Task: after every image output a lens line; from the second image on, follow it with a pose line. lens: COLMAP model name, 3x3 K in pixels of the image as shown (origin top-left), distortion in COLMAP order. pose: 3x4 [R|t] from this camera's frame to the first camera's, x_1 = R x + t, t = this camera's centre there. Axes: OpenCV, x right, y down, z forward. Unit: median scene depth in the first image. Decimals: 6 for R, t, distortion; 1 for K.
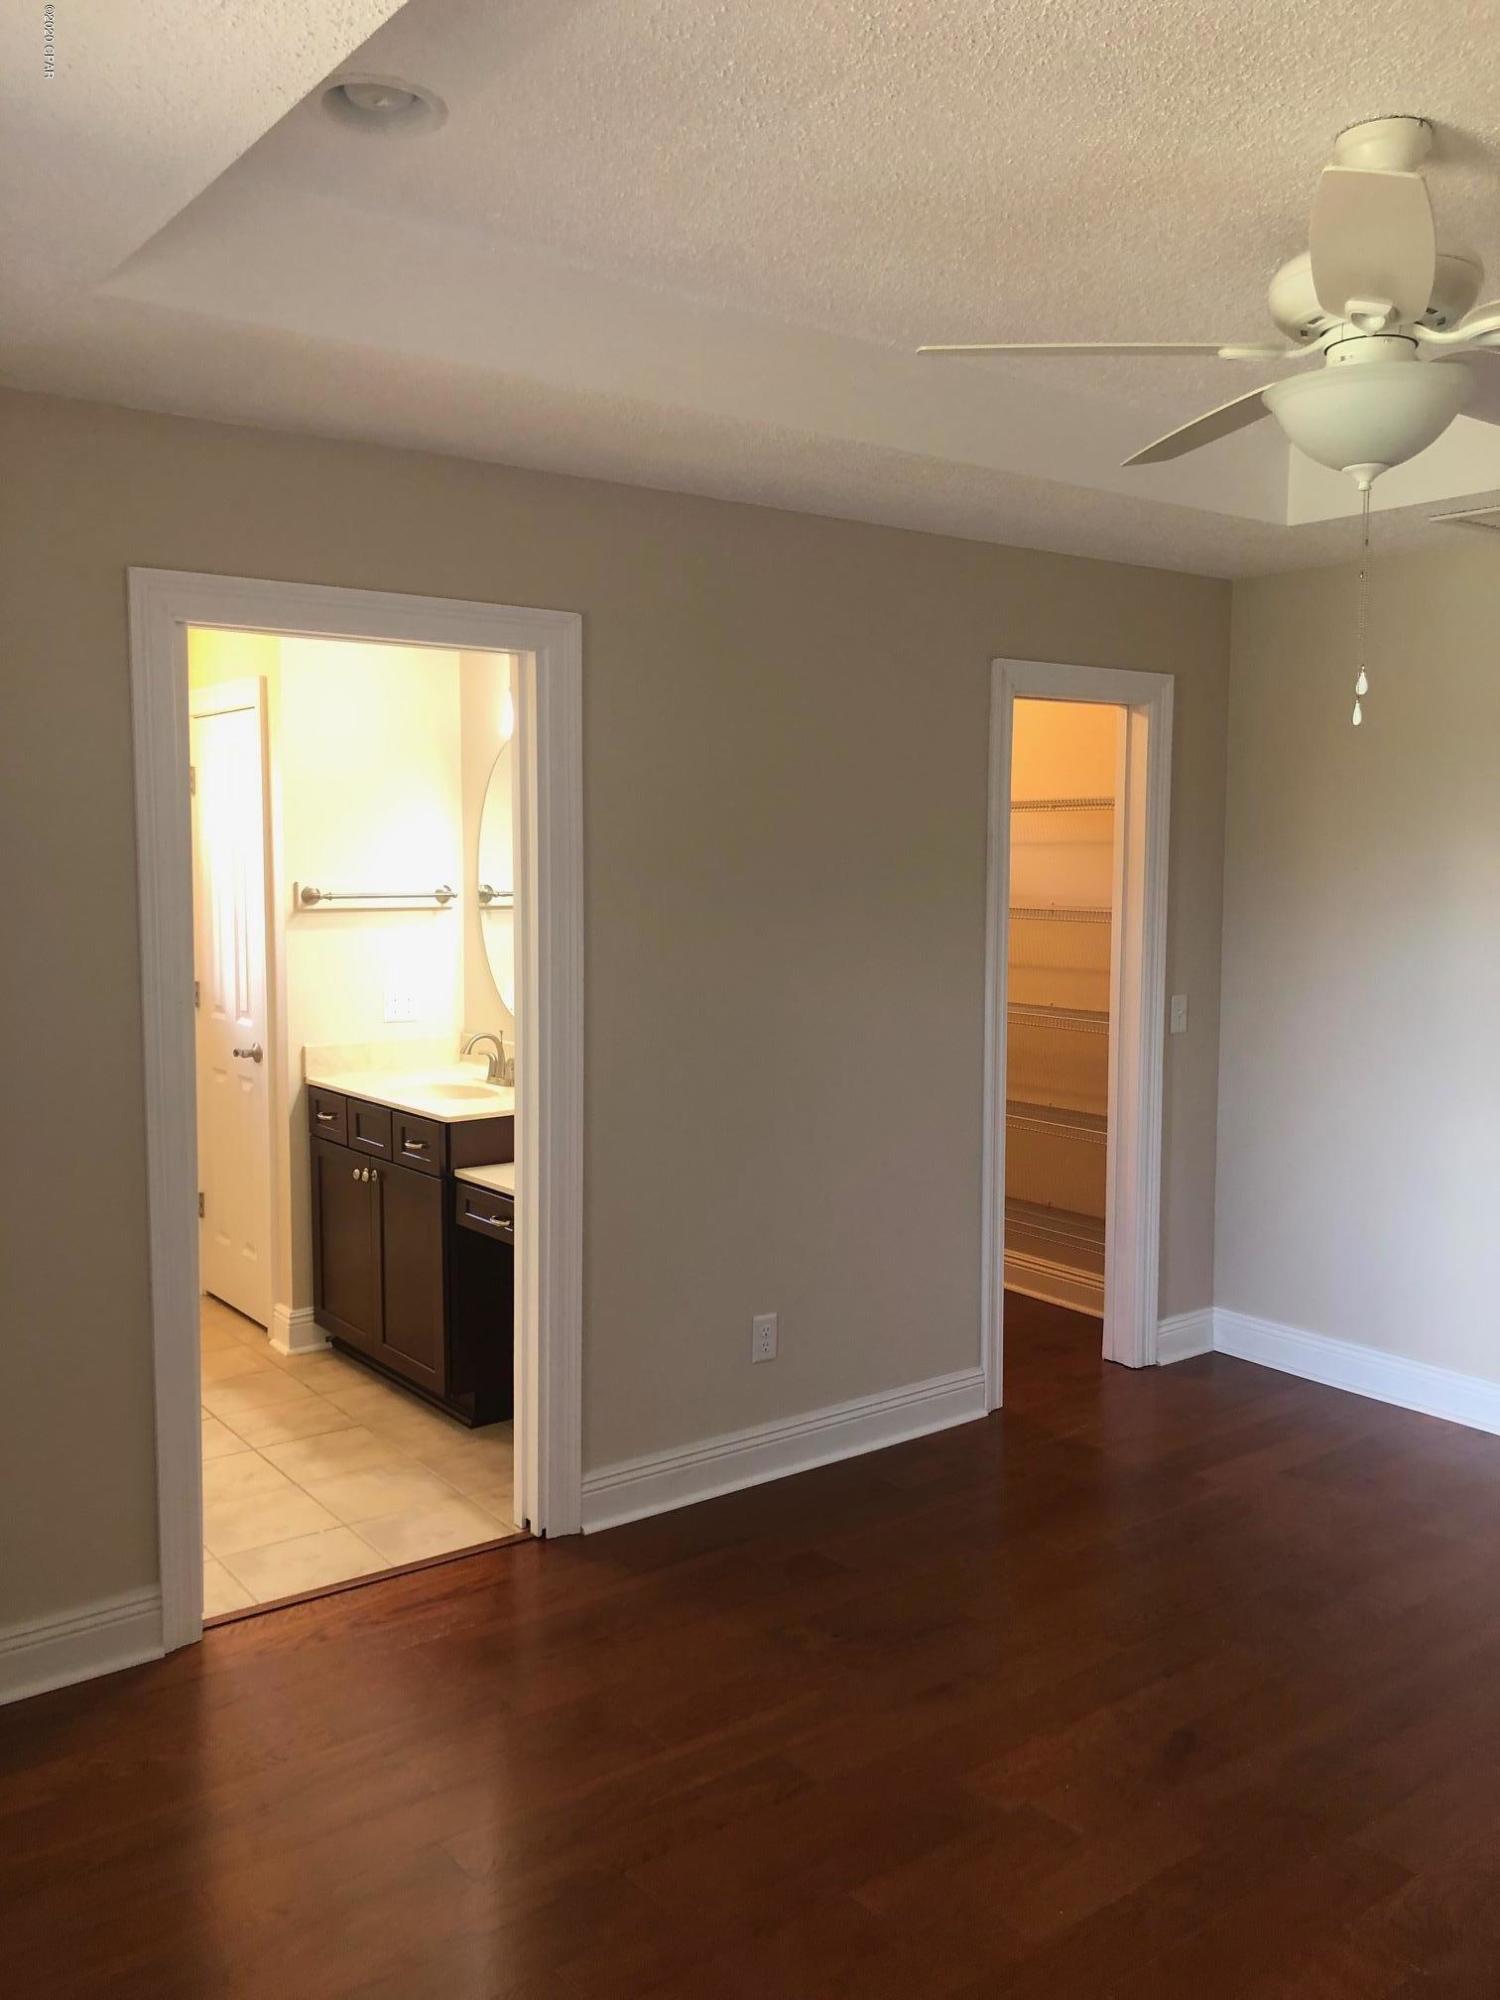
lens RADIAL K [[1627.9, 0, 766.3], [0, 1627.9, 990.8], [0, 0, 1]] dist [0.021869, -0.005455]
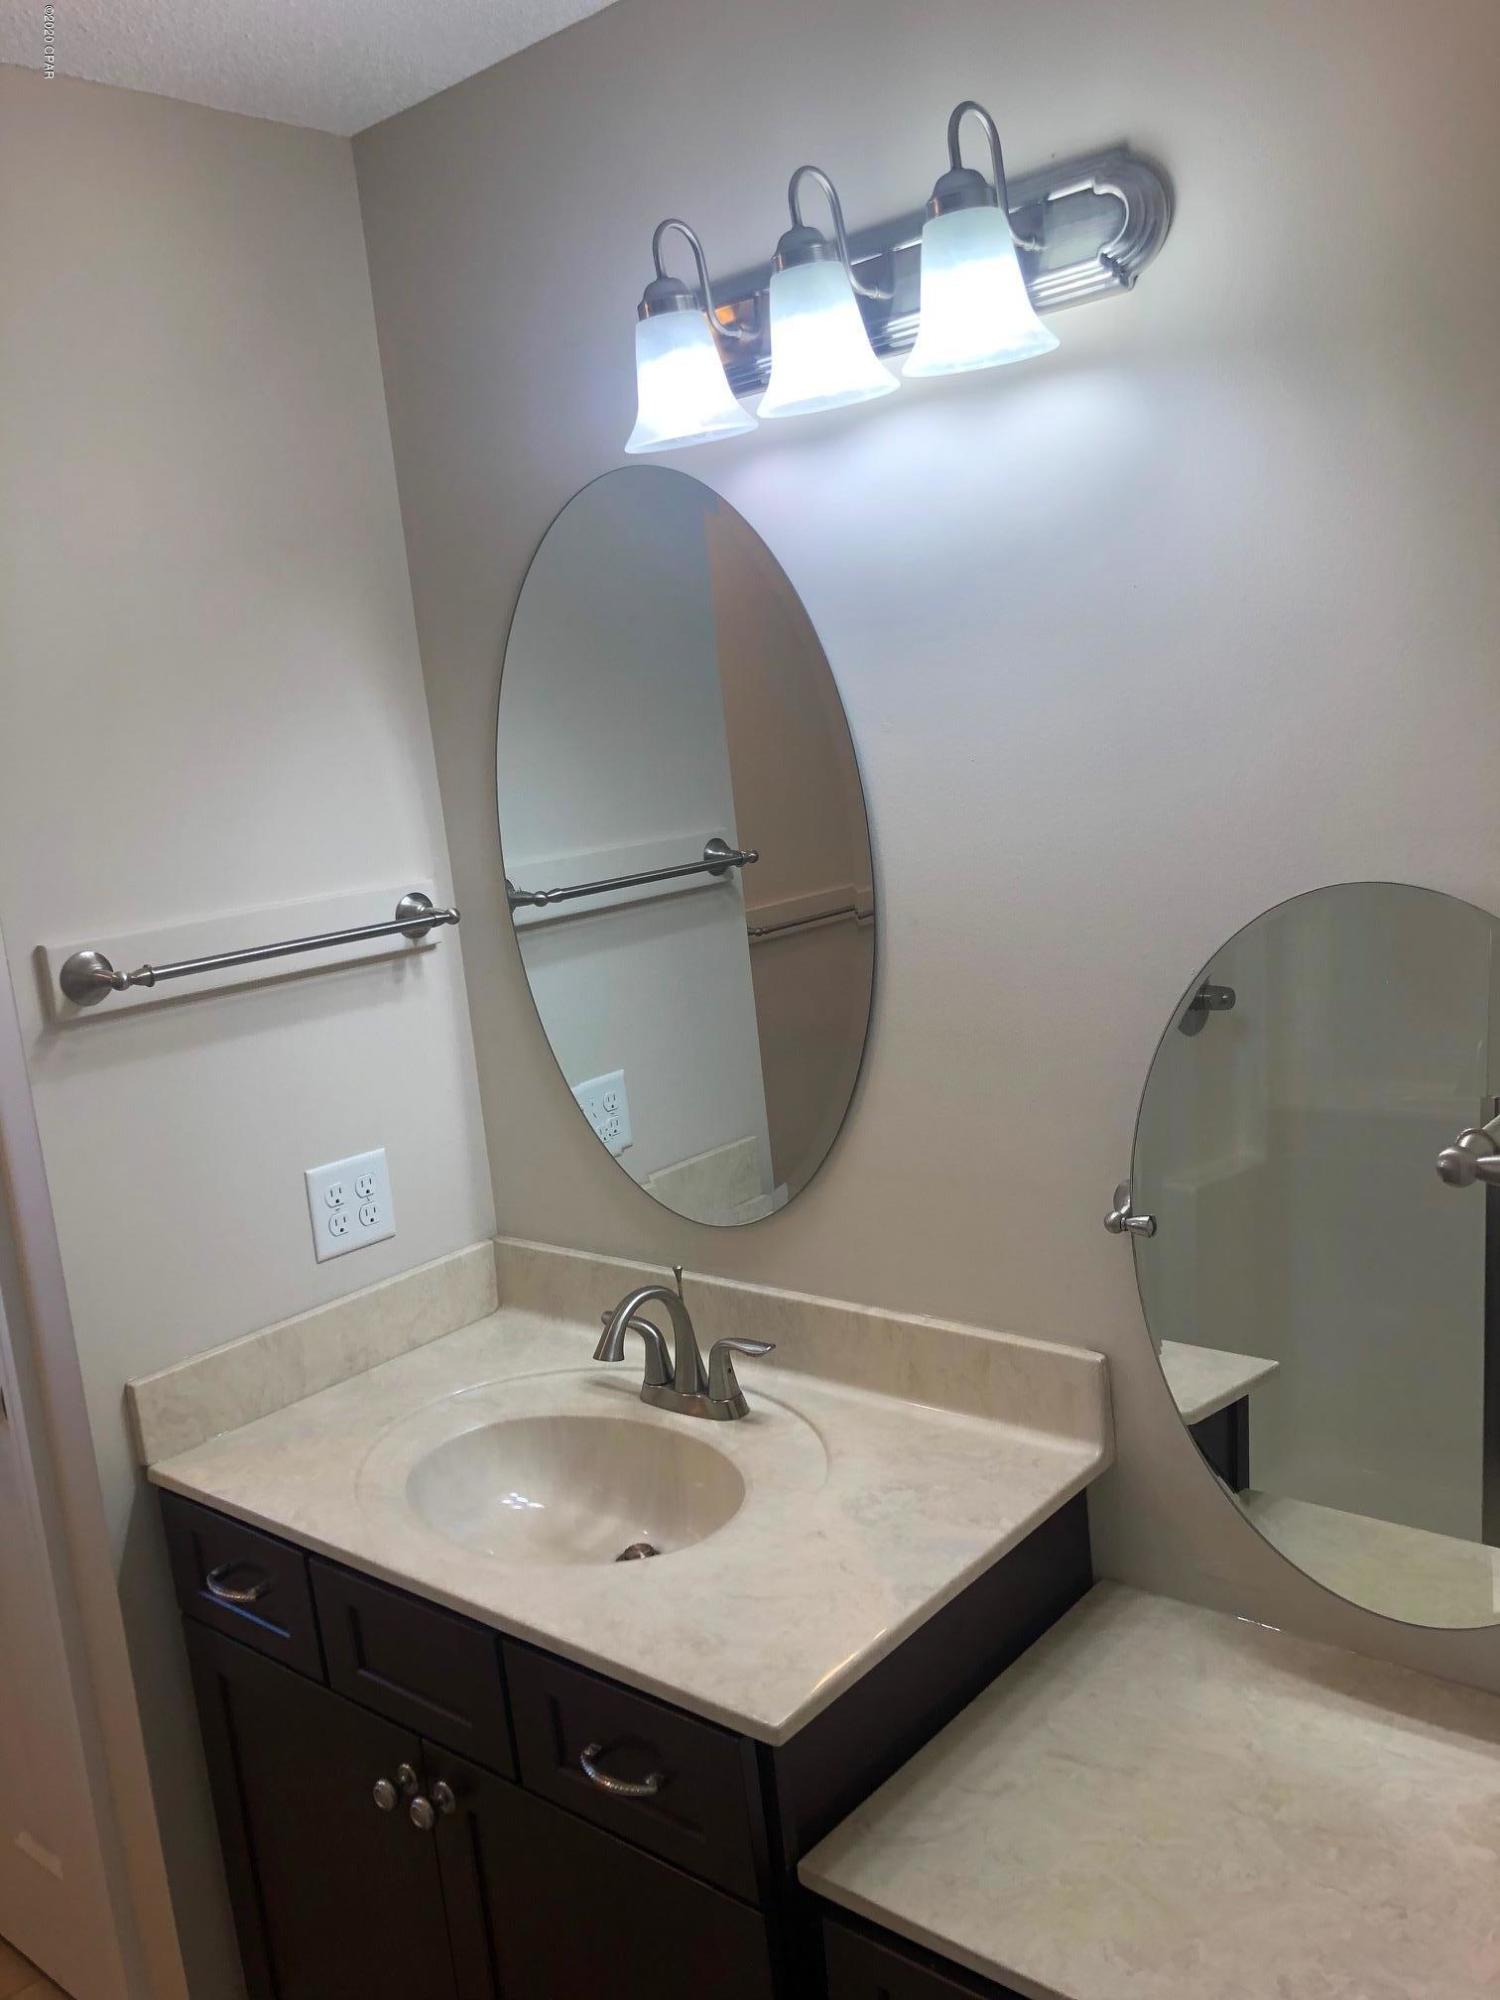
lens RADIAL K [[1627.9, 0, 754.0], [0, 1627.9, 991.4], [0, 0, 1]] dist [0.021869, -0.005455]
pose [[0.974118, -0.135261, 0.181102, -0.201426], [0.121469, 0.988928, 0.085247, -0.067876], [-0.190628, -0.061043, 0.979763, 0.618912]]
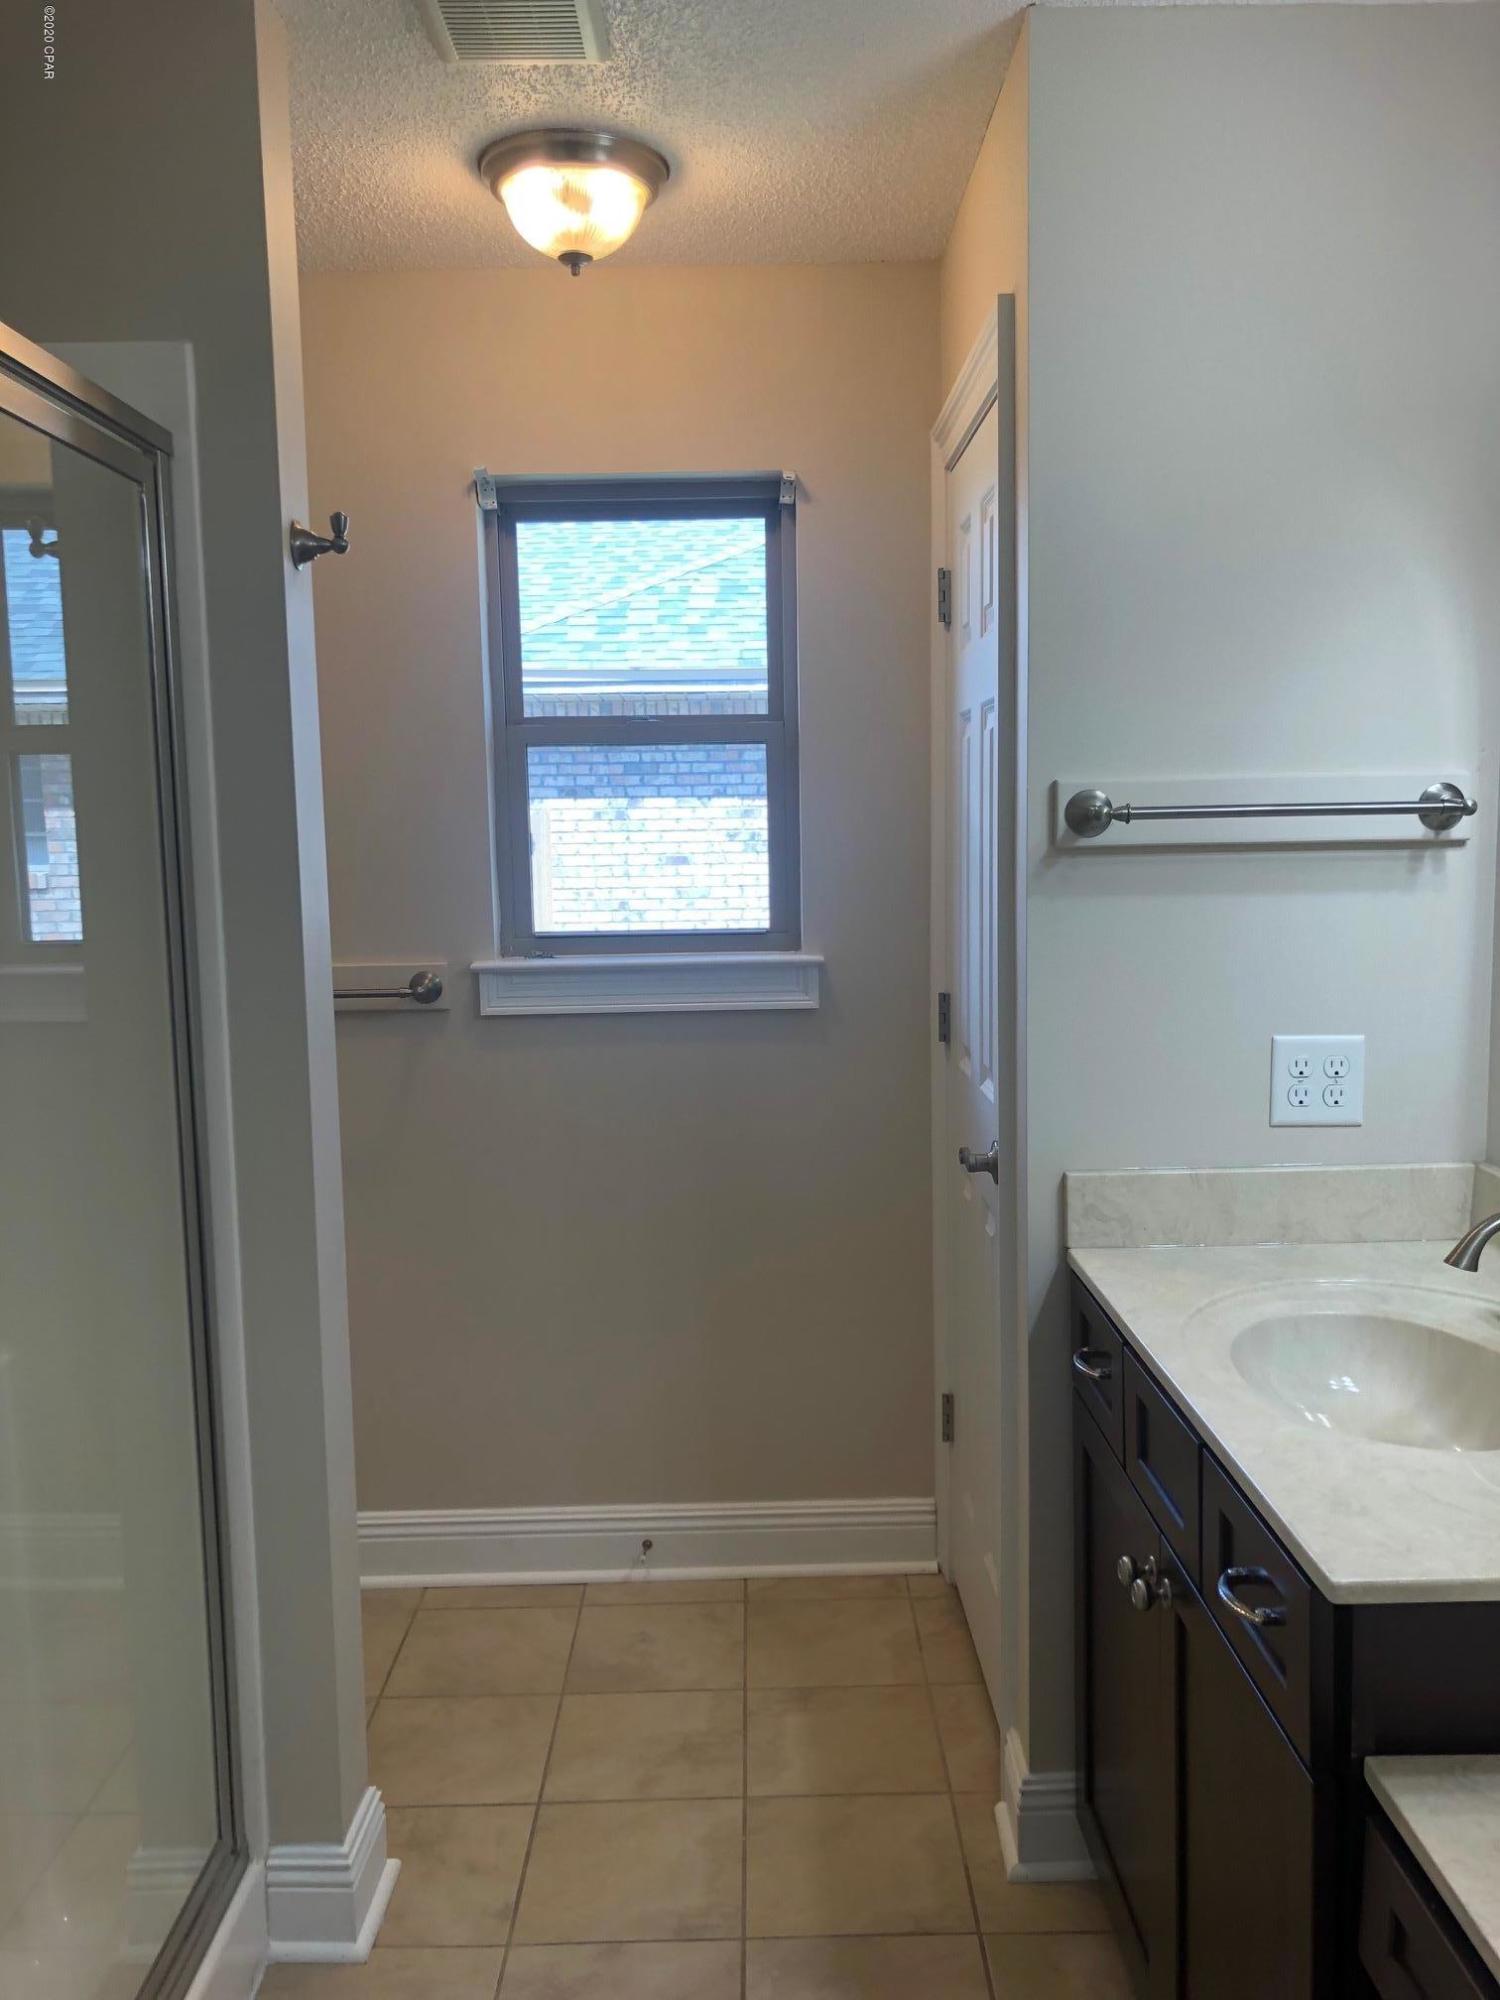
lens RADIAL K [[1627.9, 0, 762.2], [0, 1627.9, 994.6], [0, 0, 1]] dist [0.021869, -0.005455]
pose [[0.795089, 0.046182, -0.604732, -0.093780], [-0.028051, 0.998830, 0.039397, -0.026515], [0.605844, -0.014361, 0.795454, 0.619015]]
